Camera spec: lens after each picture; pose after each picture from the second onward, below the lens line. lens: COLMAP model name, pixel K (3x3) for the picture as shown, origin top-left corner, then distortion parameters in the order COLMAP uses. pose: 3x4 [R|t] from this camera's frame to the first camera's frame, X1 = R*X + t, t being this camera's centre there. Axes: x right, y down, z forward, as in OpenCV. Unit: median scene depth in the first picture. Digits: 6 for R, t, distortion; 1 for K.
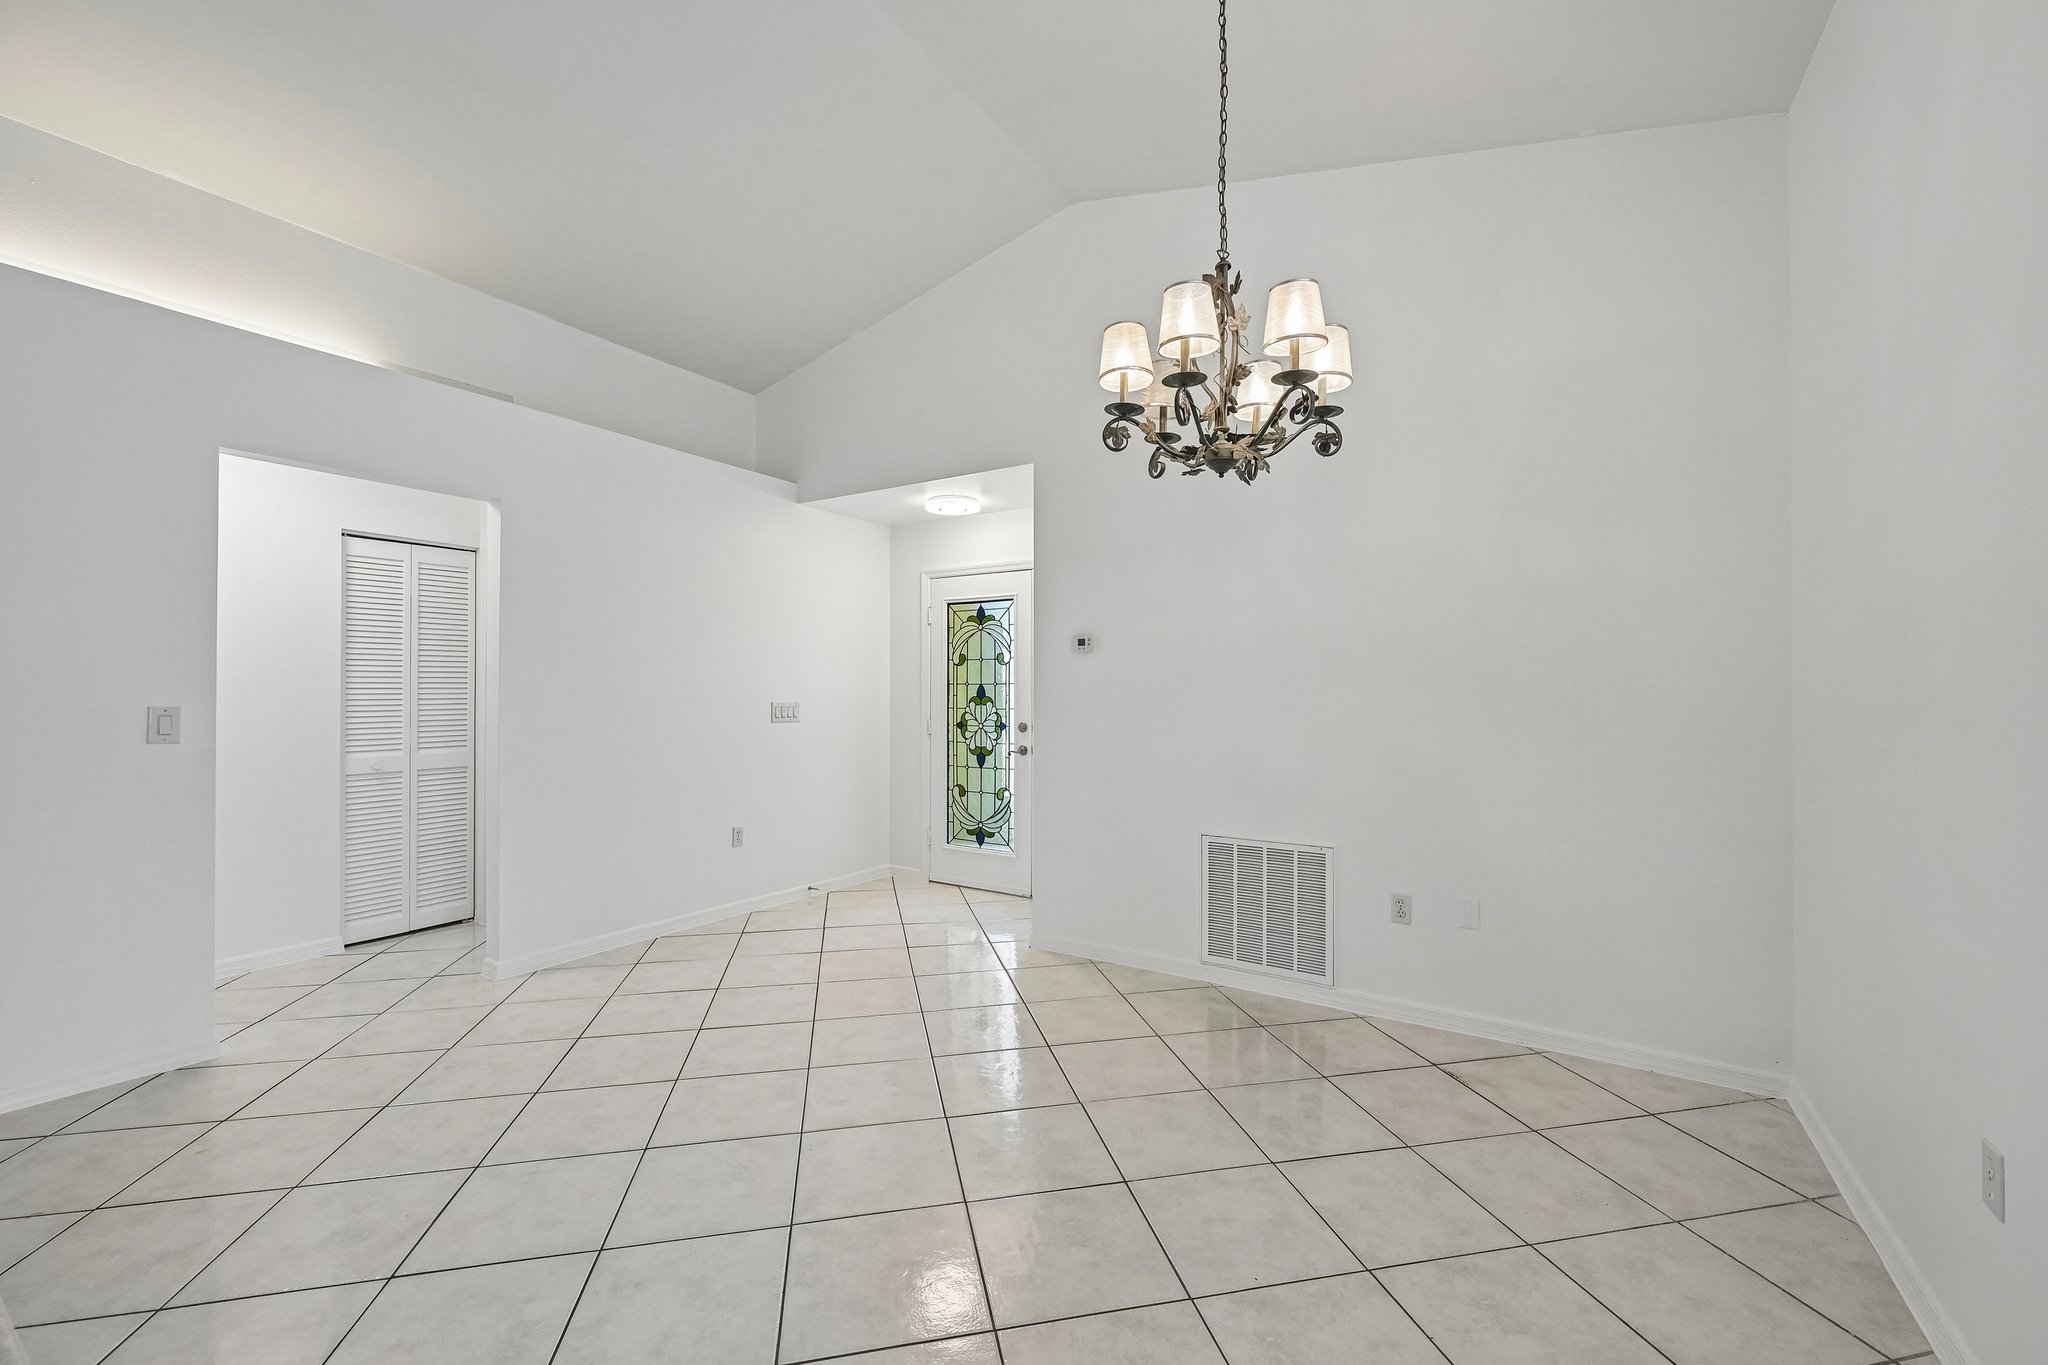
lens RADIAL K [[812.0, 0, 1017.8], [0, 812.0, 689.5], [0, 0, 1]] dist [-0.002089, 0.000474]
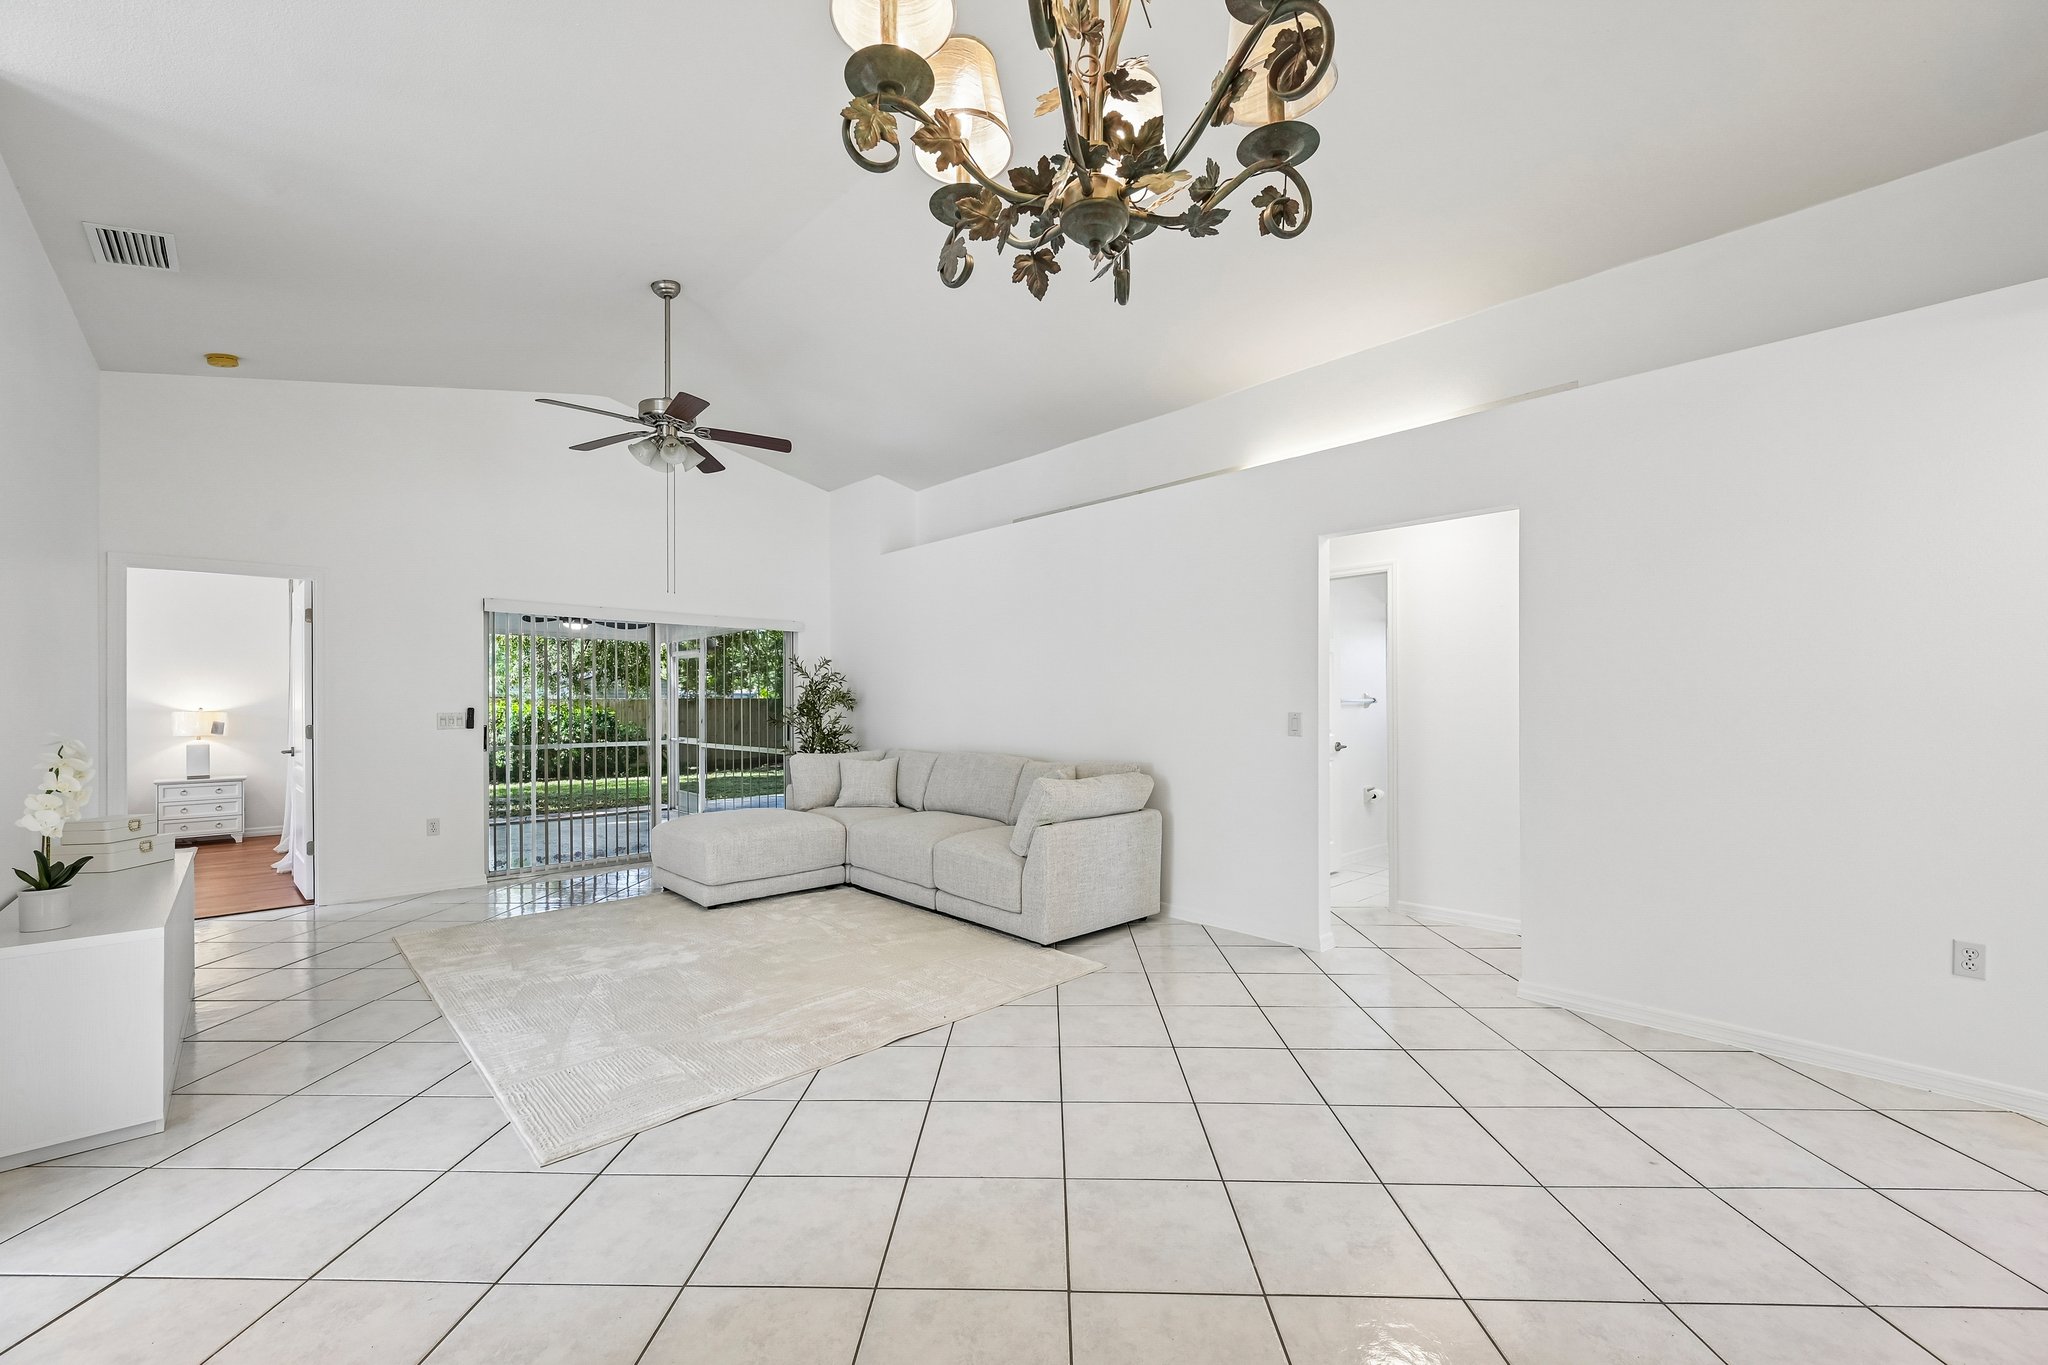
lens RADIAL K [[812.0, 0, 1034.1], [0, 812.0, 700.2], [0, 0, 1]] dist [-0.002089, 0.000474]
pose [[-0.228411, -0.007211, -0.973538, 0.426610], [0.008904, 0.999915, -0.009495, 0.006539], [0.973524, -0.010837, -0.228327, 0.640415]]
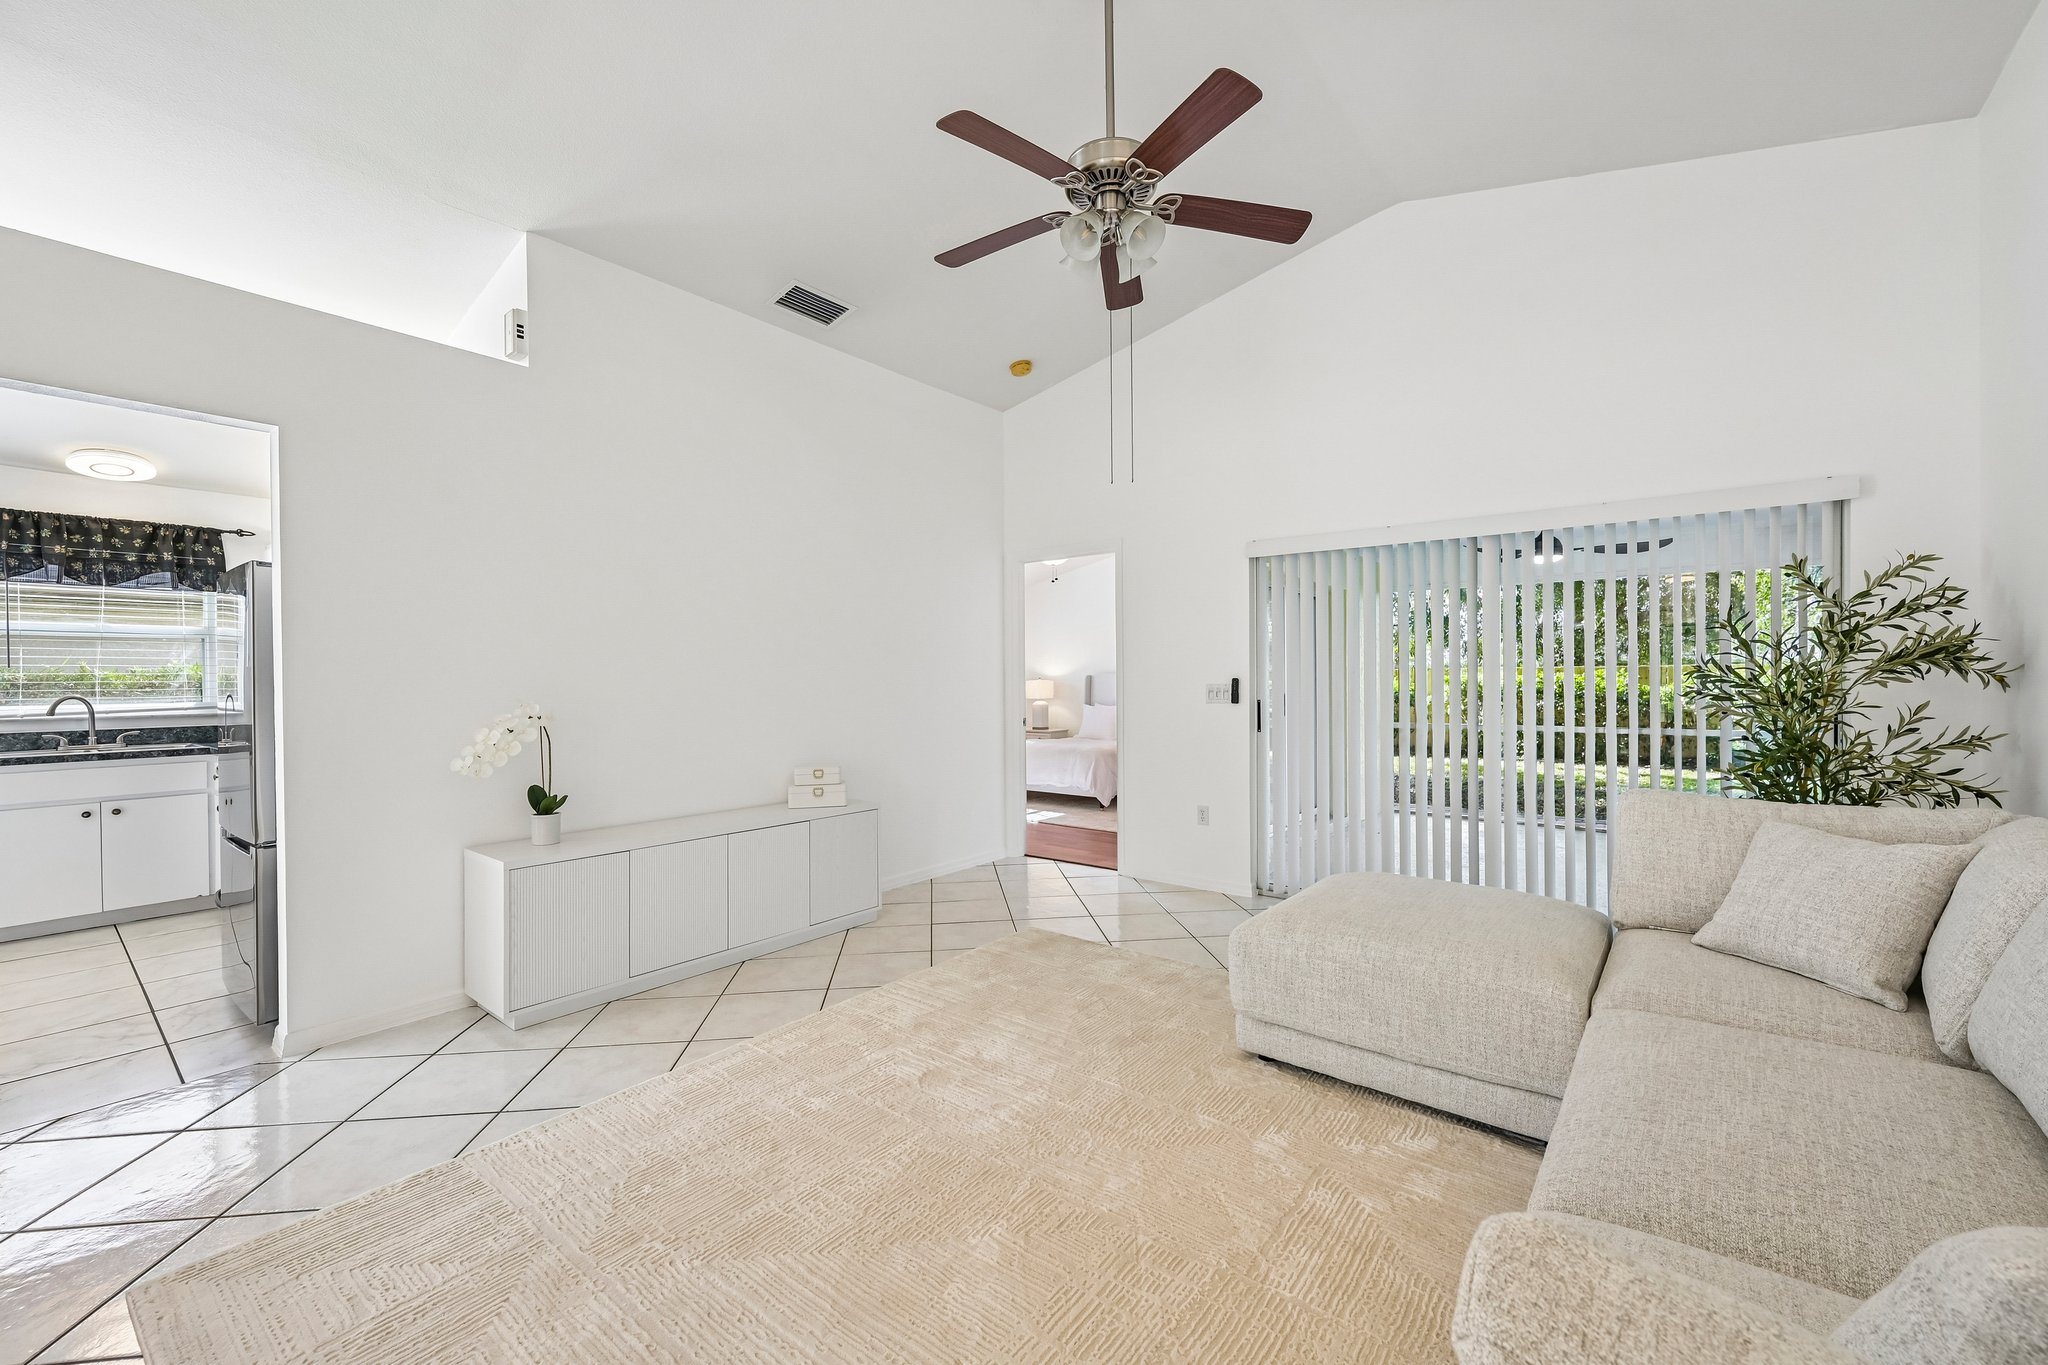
lens RADIAL K [[812.0, 0, 1006.4], [0, 812.0, 685.9], [0, 0, 1]] dist [-0.002089, 0.000474]
pose [[-0.995104, 0.002086, 0.098816, -0.599151], [0.002556, 0.999986, 0.004633, 0.001747], [-0.098805, 0.004863, -0.995095, 0.546403]]
